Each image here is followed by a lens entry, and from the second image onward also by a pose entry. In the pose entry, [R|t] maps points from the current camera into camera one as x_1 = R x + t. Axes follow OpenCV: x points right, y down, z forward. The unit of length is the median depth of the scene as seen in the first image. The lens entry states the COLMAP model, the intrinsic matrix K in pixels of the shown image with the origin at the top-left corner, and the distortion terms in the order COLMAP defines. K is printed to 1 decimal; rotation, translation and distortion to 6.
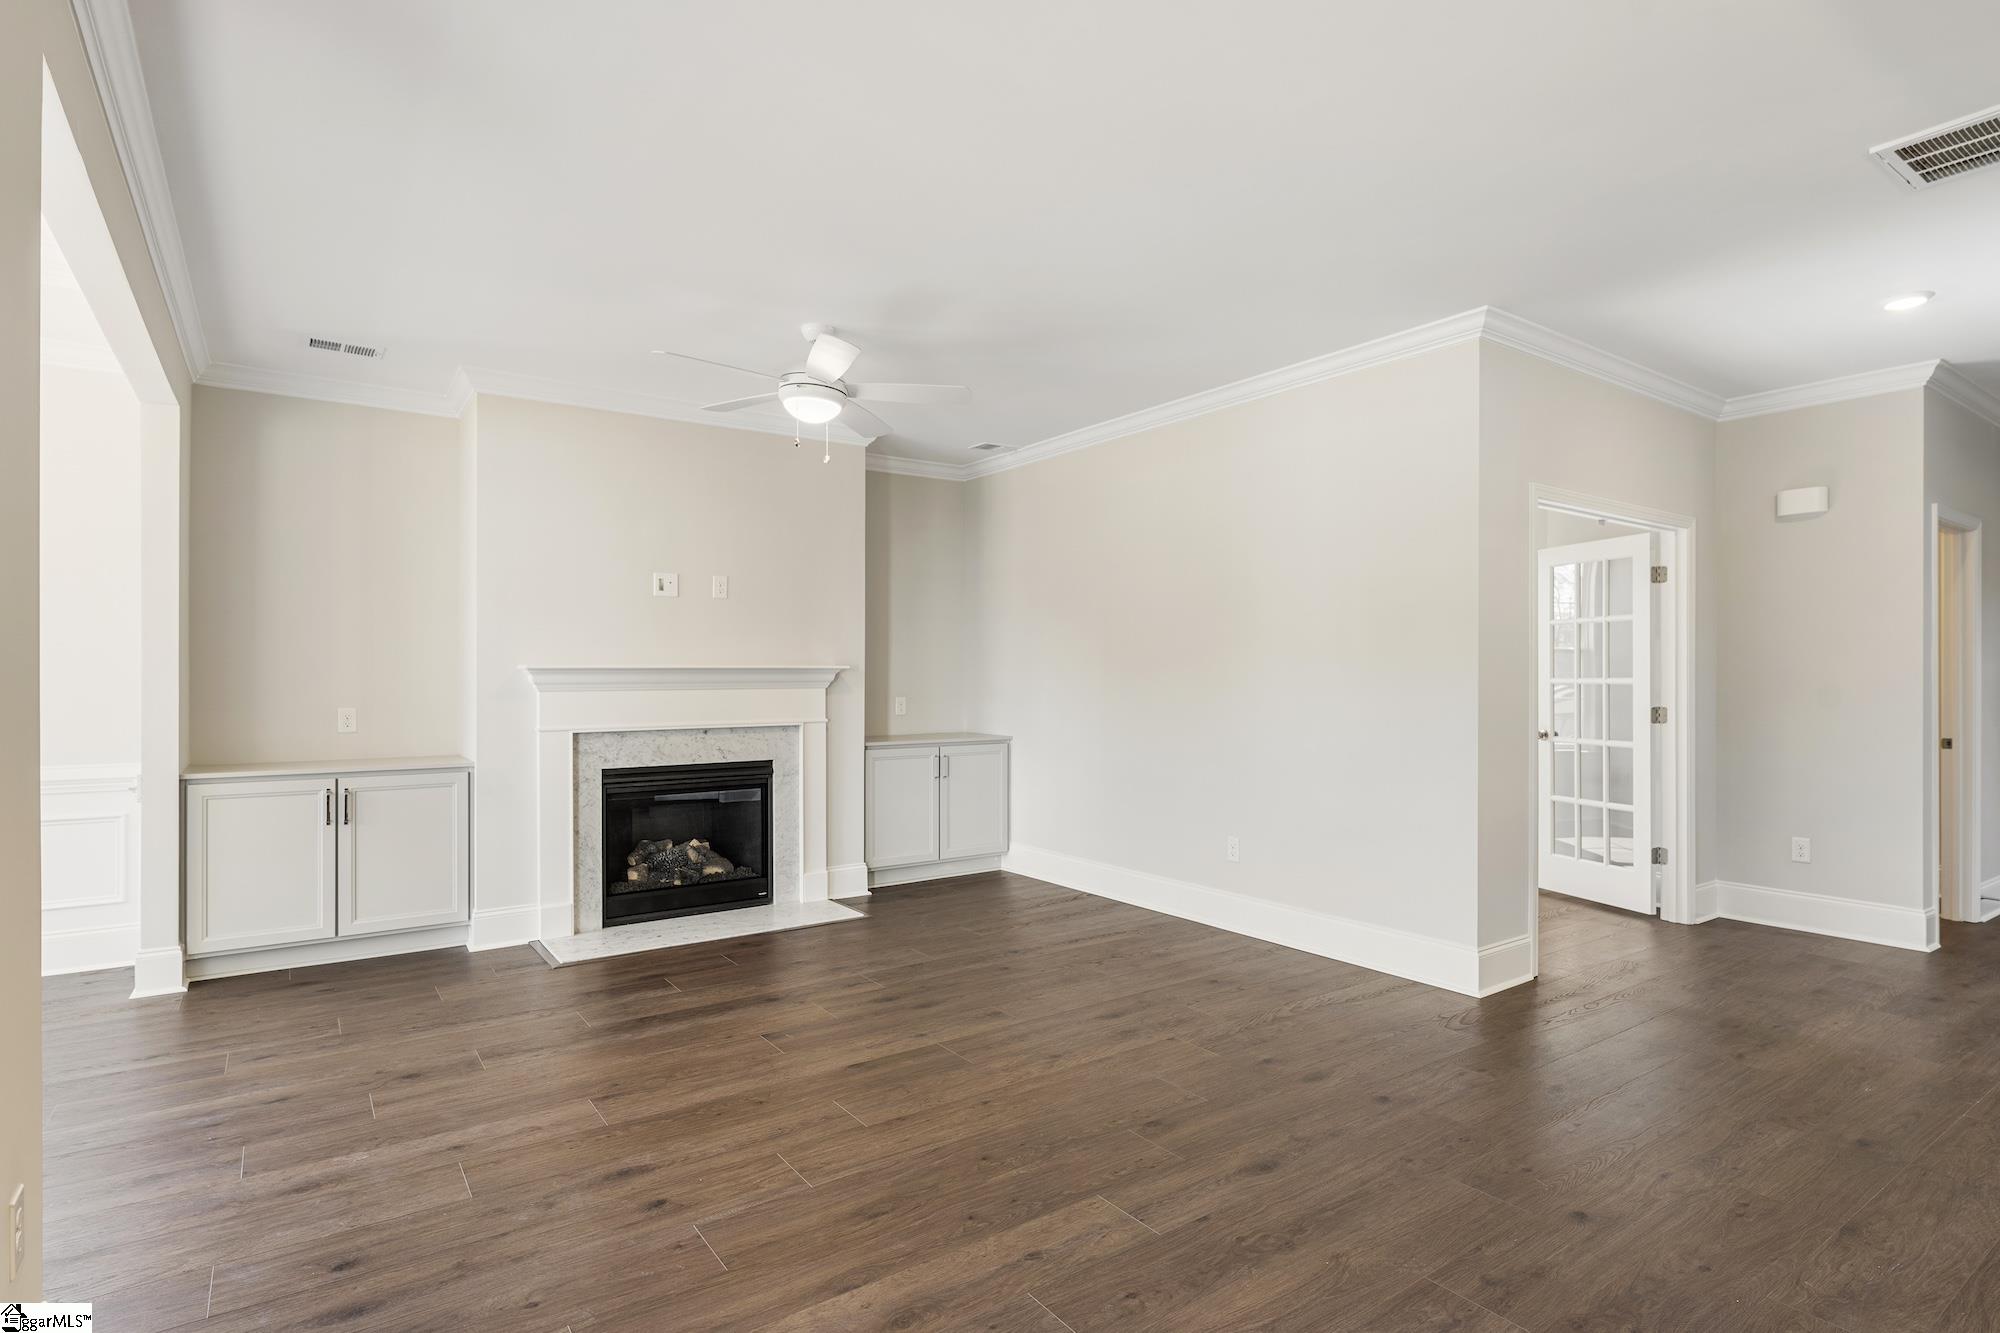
lens RADIAL K [[1000.9, 0, 994.9], [0, 1000.9, 675.9], [0, 0, 1]] dist [0.000949, -0.002285]
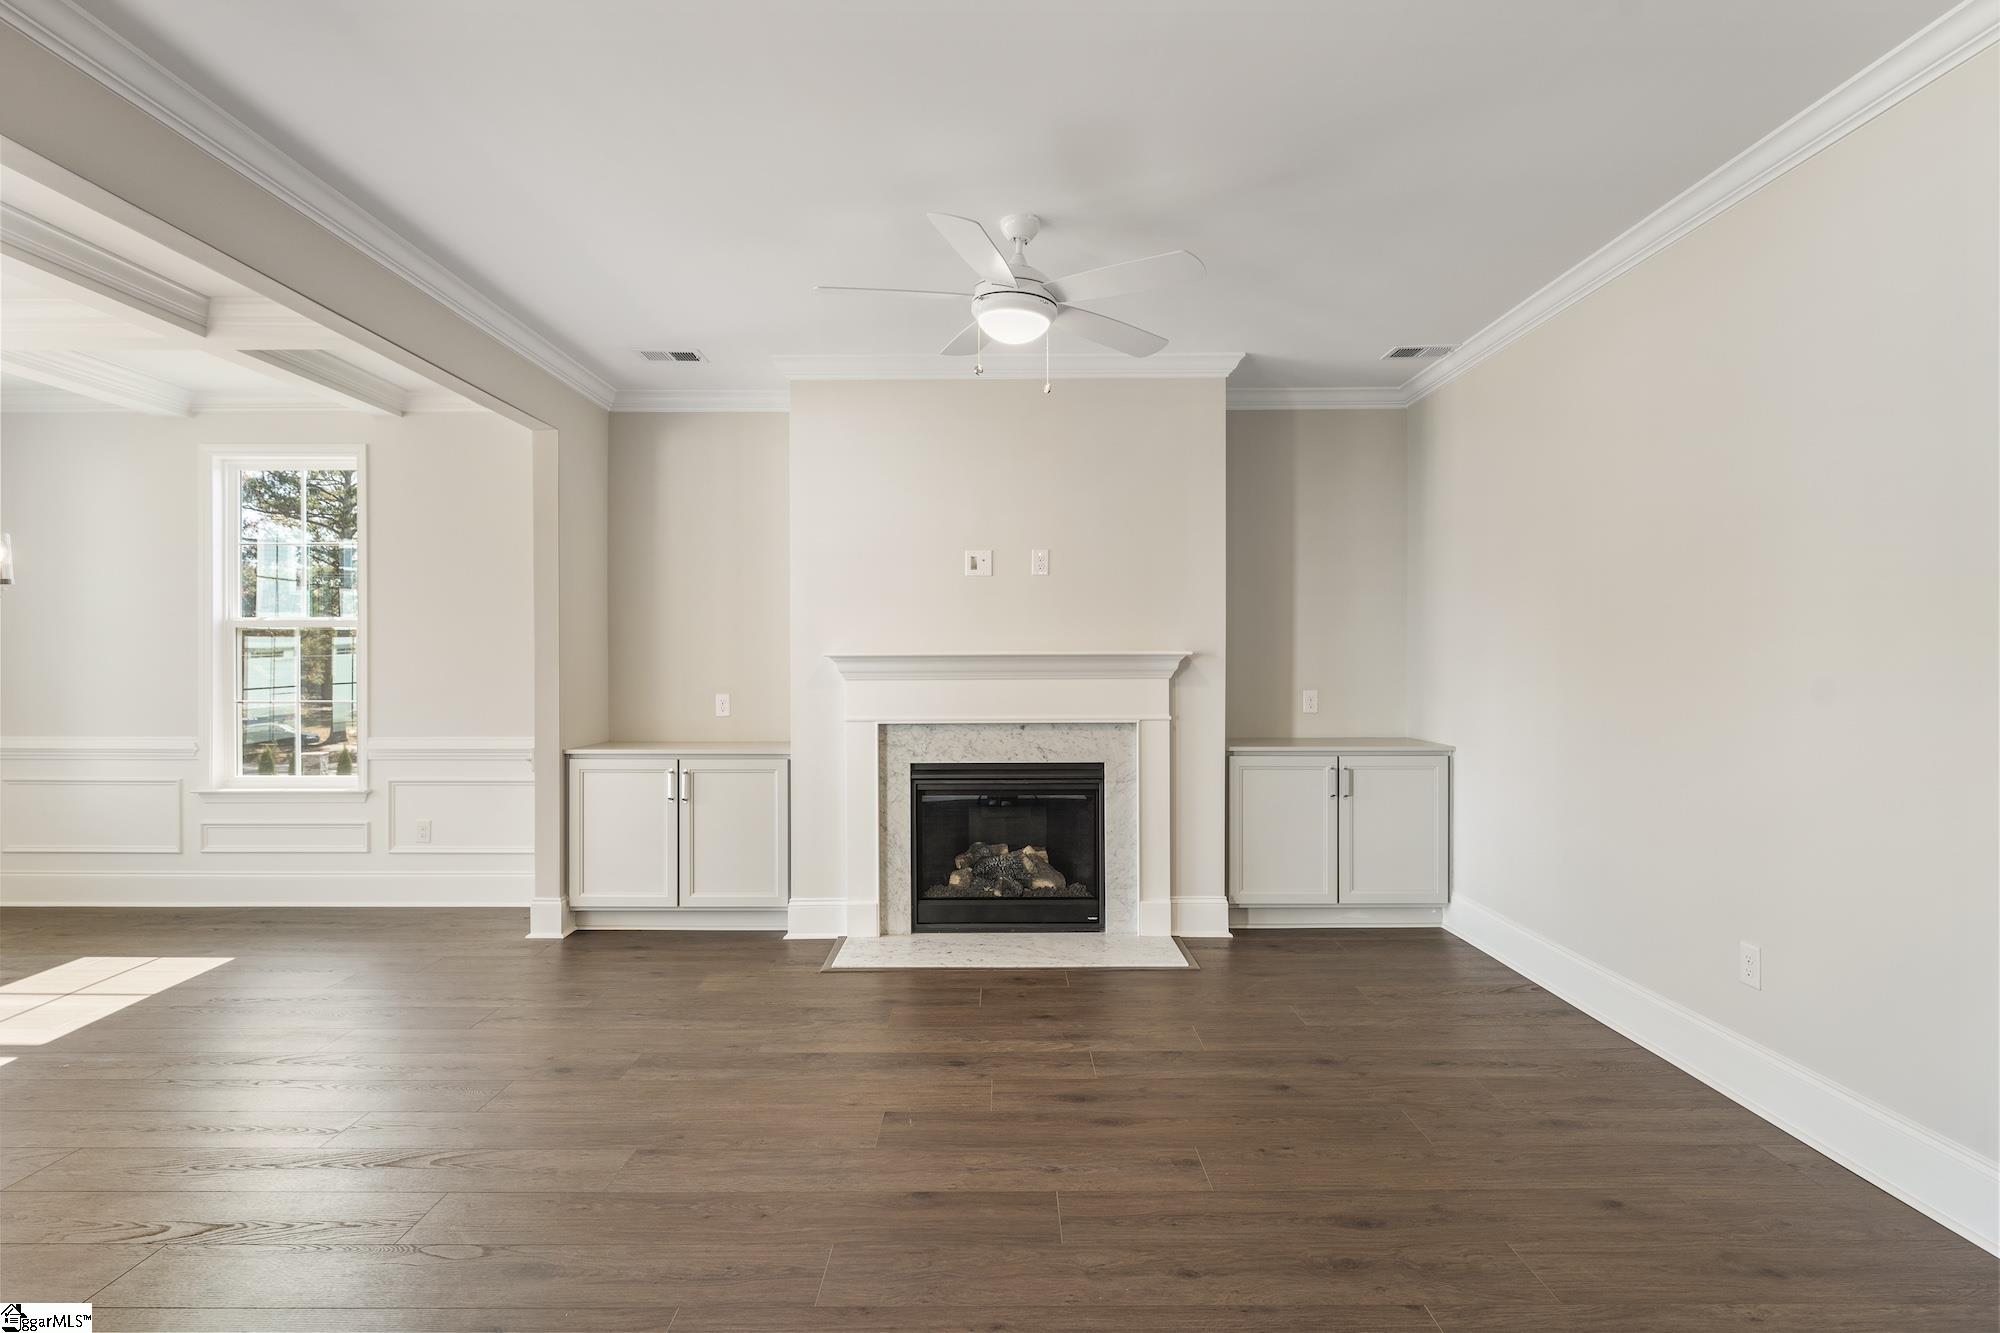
lens RADIAL K [[1000.9, 0, 1001.8], [0, 1000.9, 663.7], [0, 0, 1]] dist [0.000949, -0.002285]
pose [[0.820685, -0.000798, -0.571380, 0.215845], [0.000380, 1.000000, -0.000850, 0.000846], [0.571381, 0.000480, 0.820685, 0.284300]]
